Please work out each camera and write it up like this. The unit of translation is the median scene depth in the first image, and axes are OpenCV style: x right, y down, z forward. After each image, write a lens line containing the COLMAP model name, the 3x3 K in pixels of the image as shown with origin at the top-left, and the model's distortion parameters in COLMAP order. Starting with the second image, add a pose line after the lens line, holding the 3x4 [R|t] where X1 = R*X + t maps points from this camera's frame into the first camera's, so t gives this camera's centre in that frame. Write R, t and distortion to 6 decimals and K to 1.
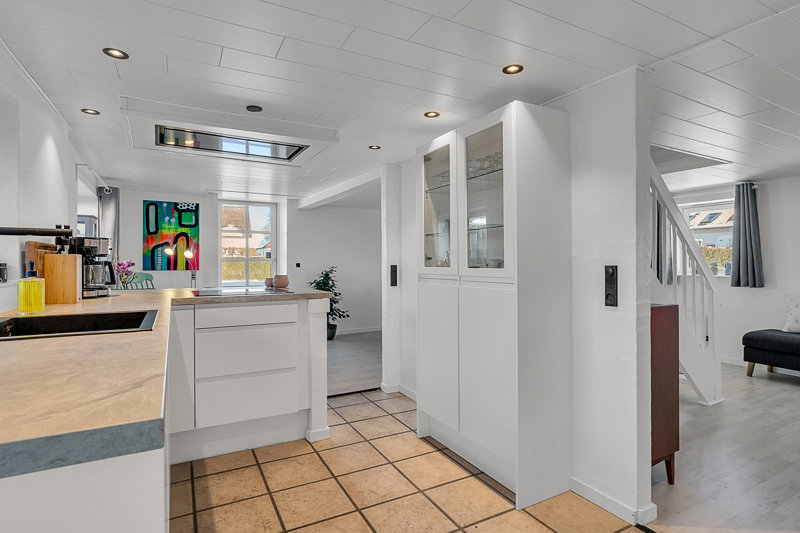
lens RADIAL K [[412.7, 0, 394.9], [0, 412.7, 254.1], [0, 0, 1]] dist [-0.004742, 0.001969]
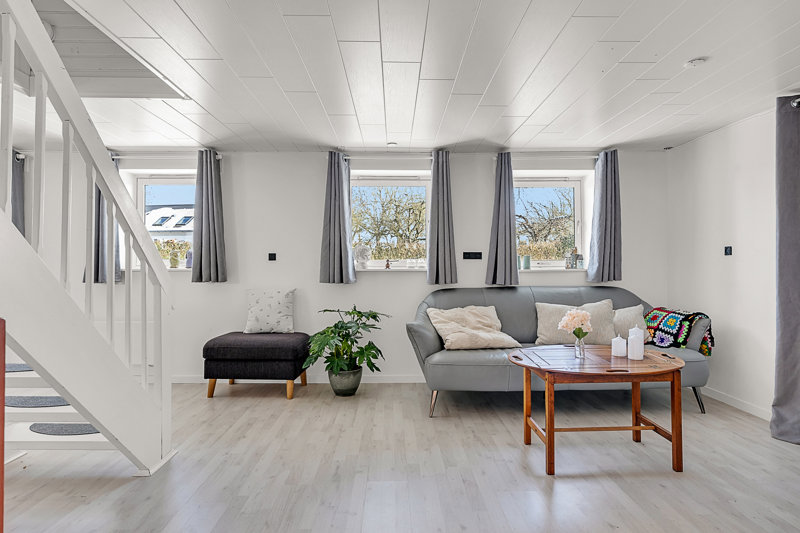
lens RADIAL K [[412.7, 0, 394.6], [0, 412.7, 269.6], [0, 0, 1]] dist [-0.004742, 0.001969]
pose [[0.441086, -0.002307, 0.897462, 0.619640], [-0.013067, 0.999874, 0.008992, 0.090796], [-0.897370, -0.015693, 0.441000, 0.682110]]
